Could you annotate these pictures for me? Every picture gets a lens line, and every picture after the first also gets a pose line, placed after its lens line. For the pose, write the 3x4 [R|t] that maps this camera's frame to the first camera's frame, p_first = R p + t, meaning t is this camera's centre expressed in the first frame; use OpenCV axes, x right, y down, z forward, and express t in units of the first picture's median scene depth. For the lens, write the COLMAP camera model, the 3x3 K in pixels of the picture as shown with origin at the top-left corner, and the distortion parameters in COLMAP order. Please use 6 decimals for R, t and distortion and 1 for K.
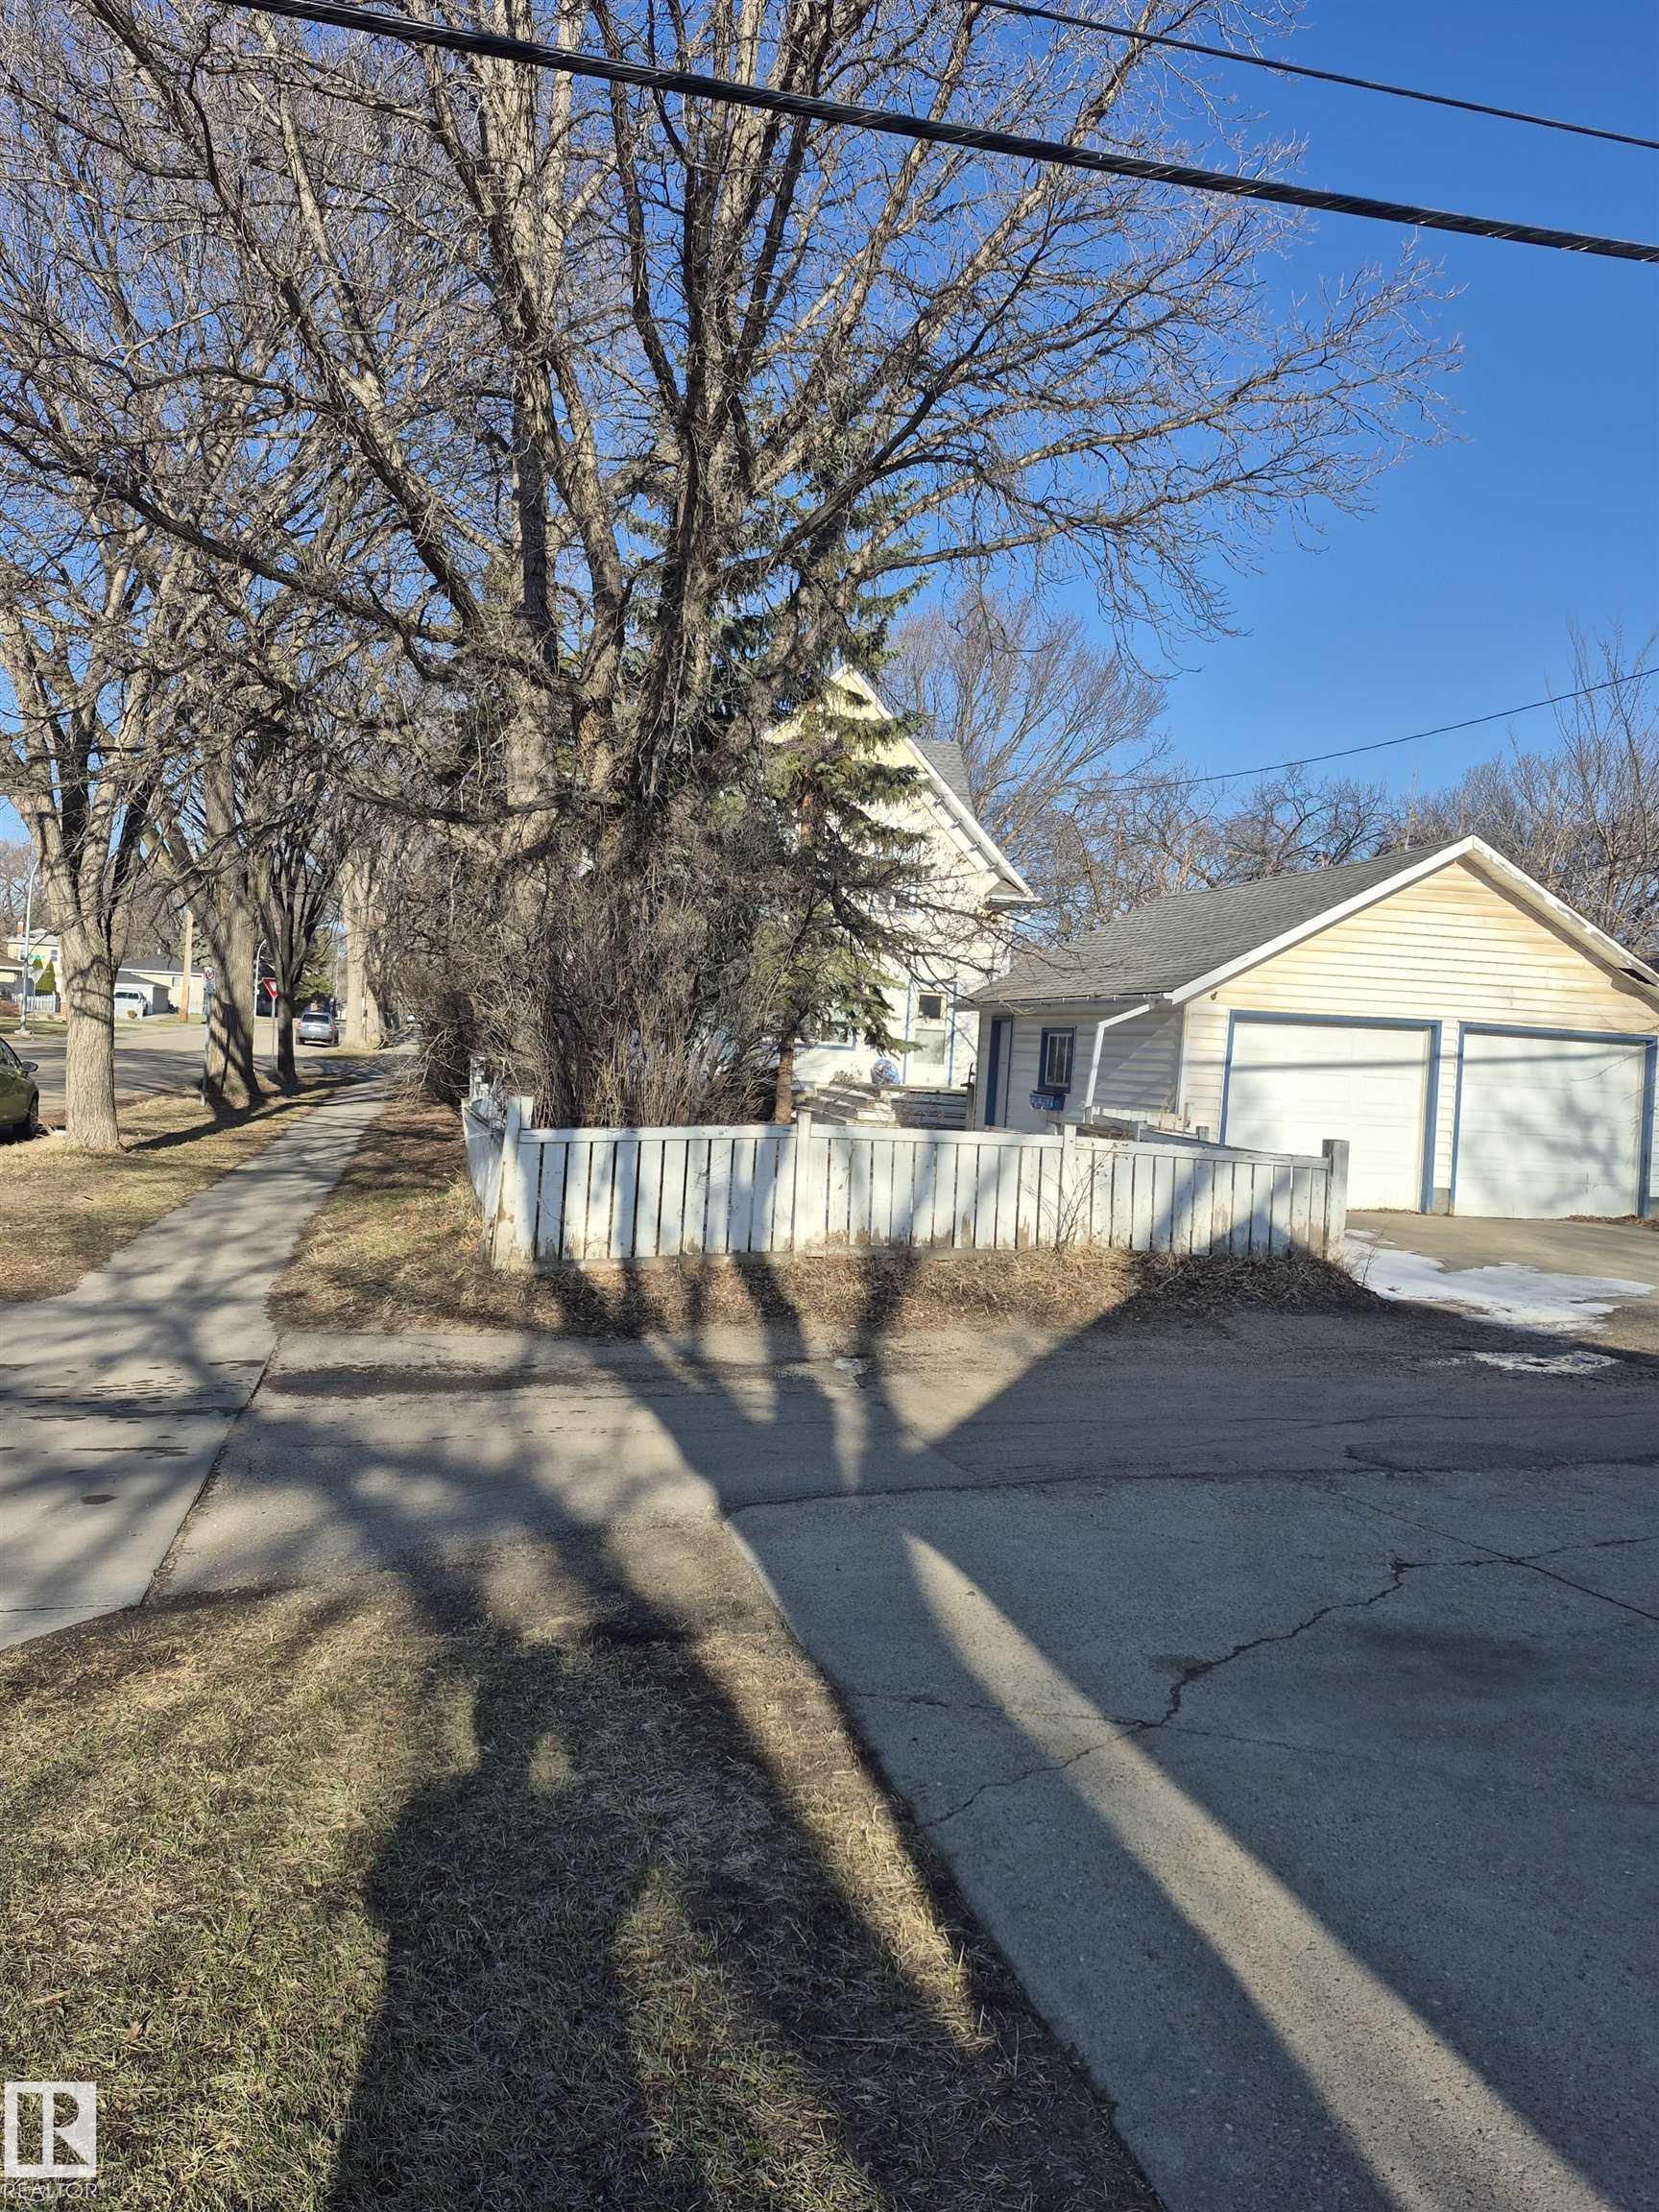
lens RADIAL K [[1498.1, 0, 835.6], [0, 1498.1, 1106.7], [0, 0, 1]] dist [0.055601, -0.001627]
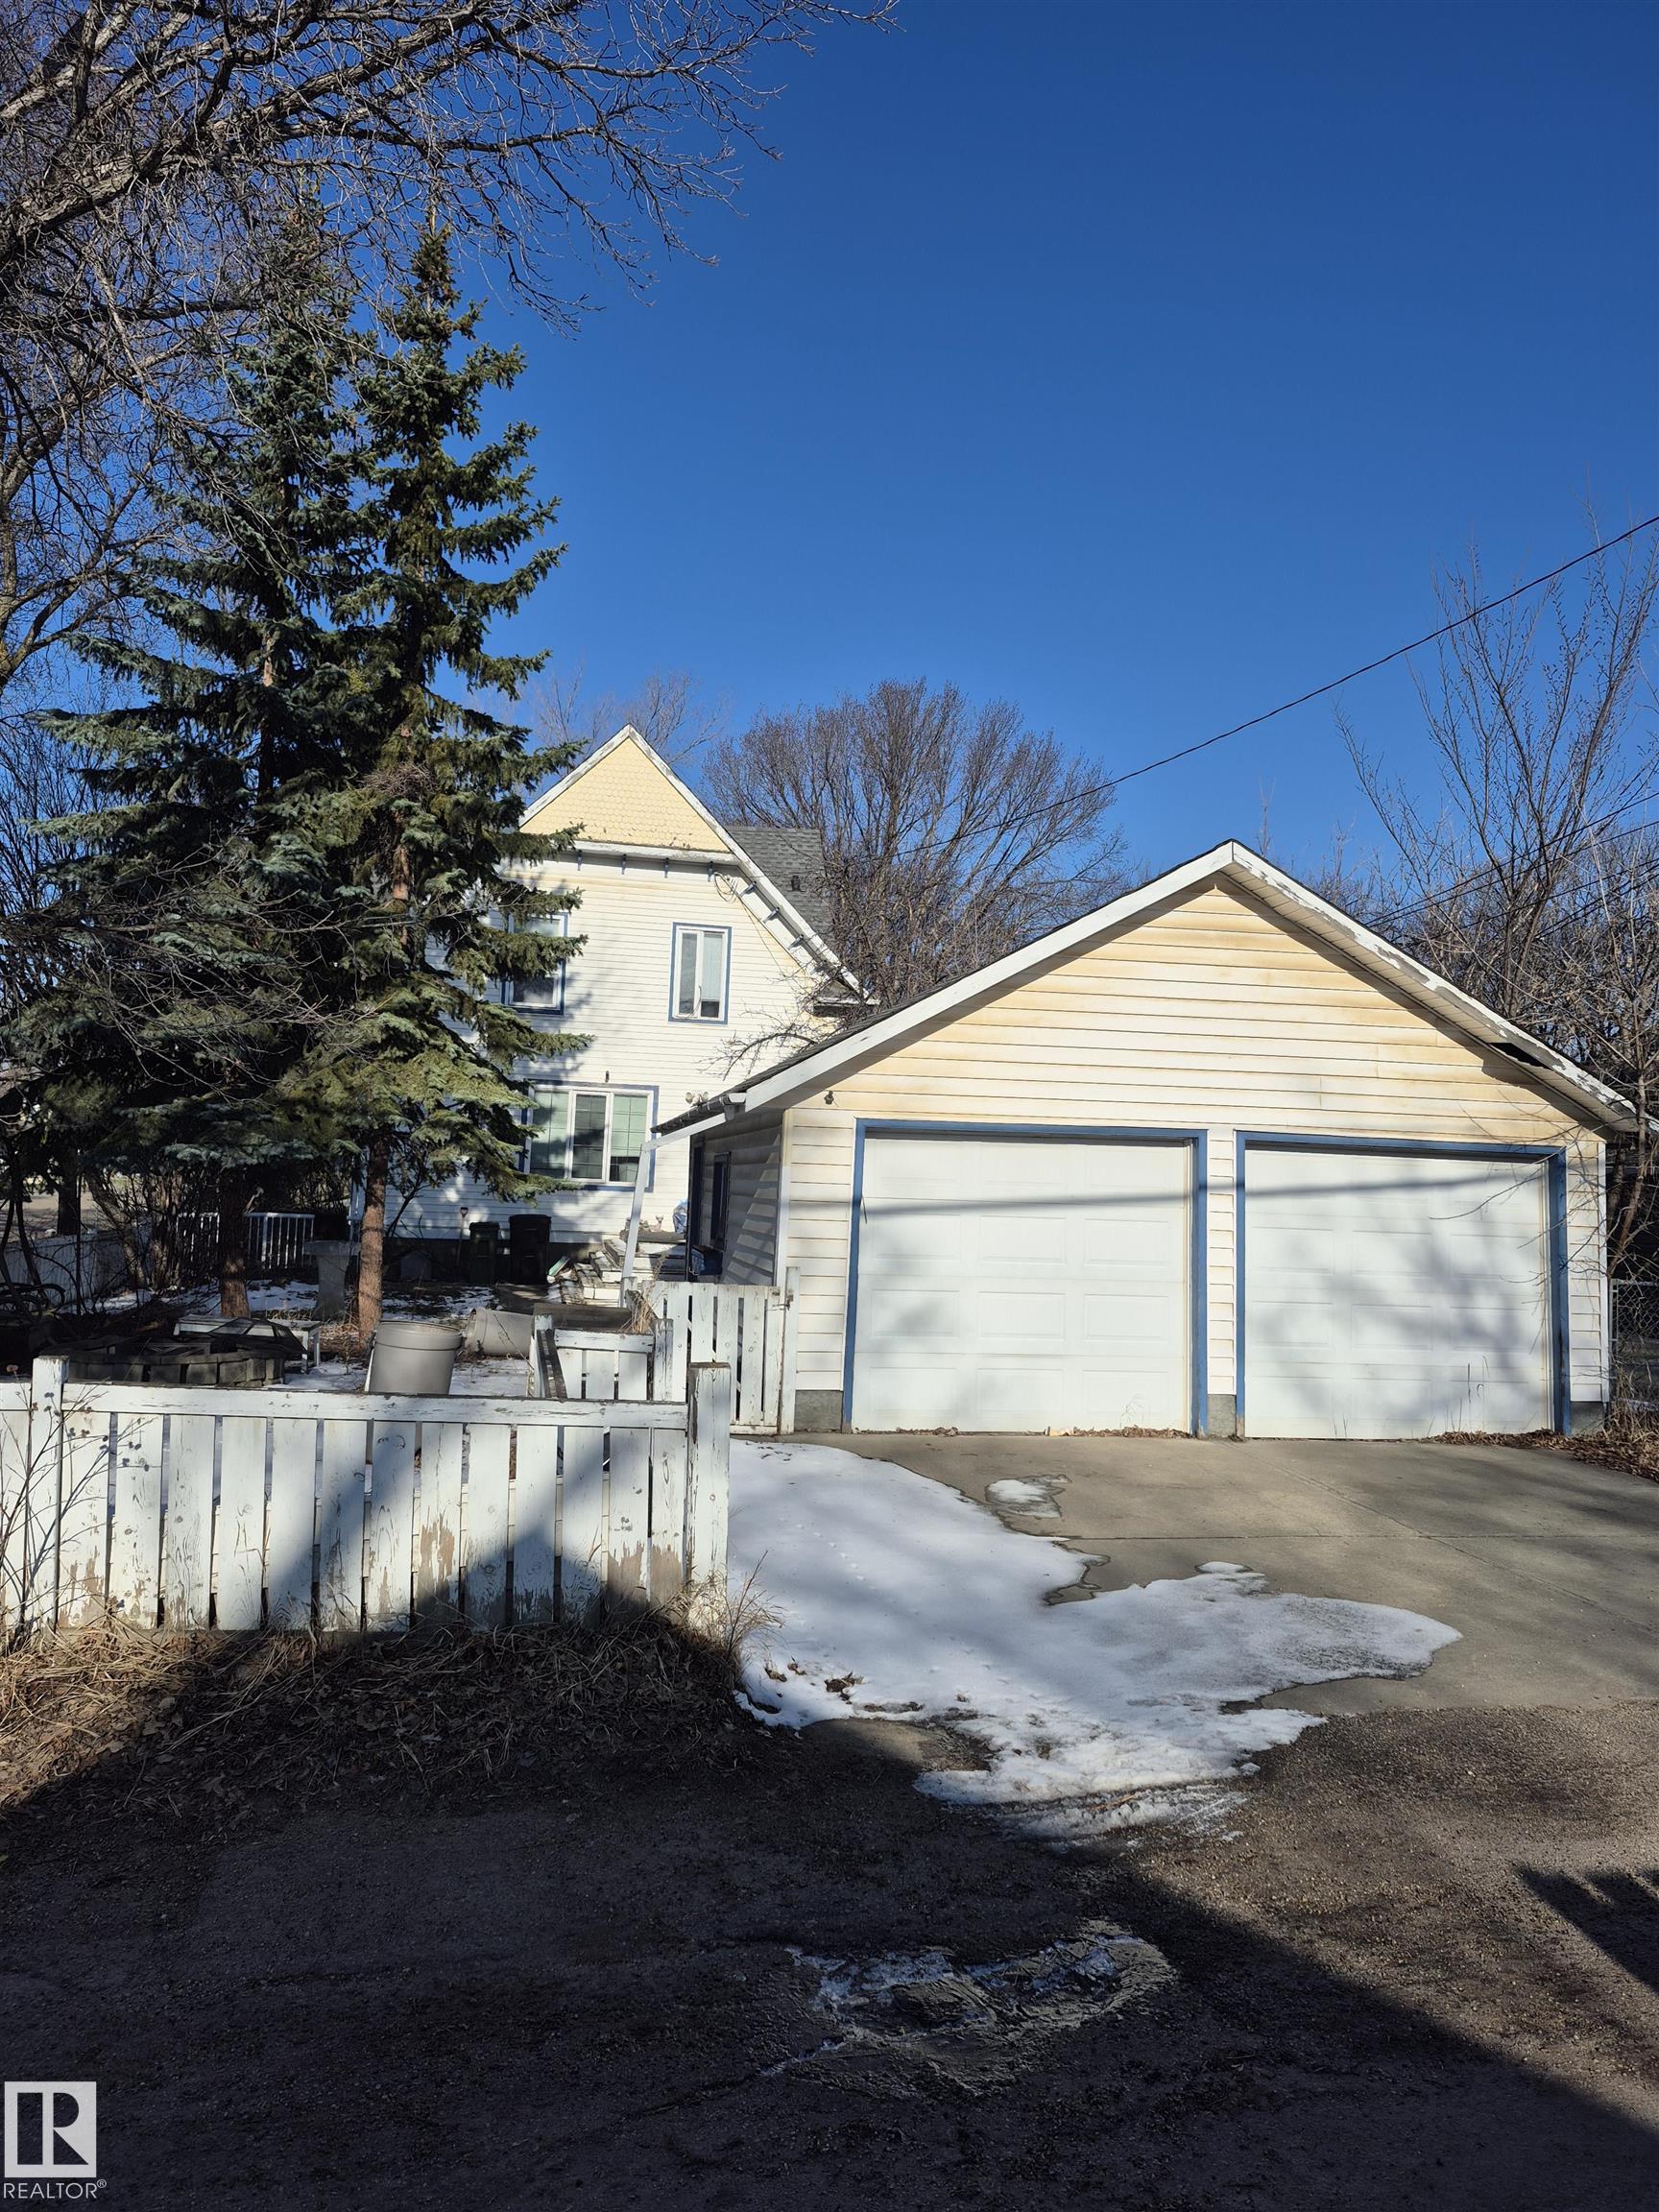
lens RADIAL K [[1498.1, 0, 818.2], [0, 1498.1, 1109.0], [0, 0, 1]] dist [0.055601, -0.001627]
pose [[0.998077, -0.024959, -0.056737, 0.272286], [0.019683, 0.995590, -0.091723, -0.010666], [0.058776, 0.090430, 0.994167, 0.356199]]
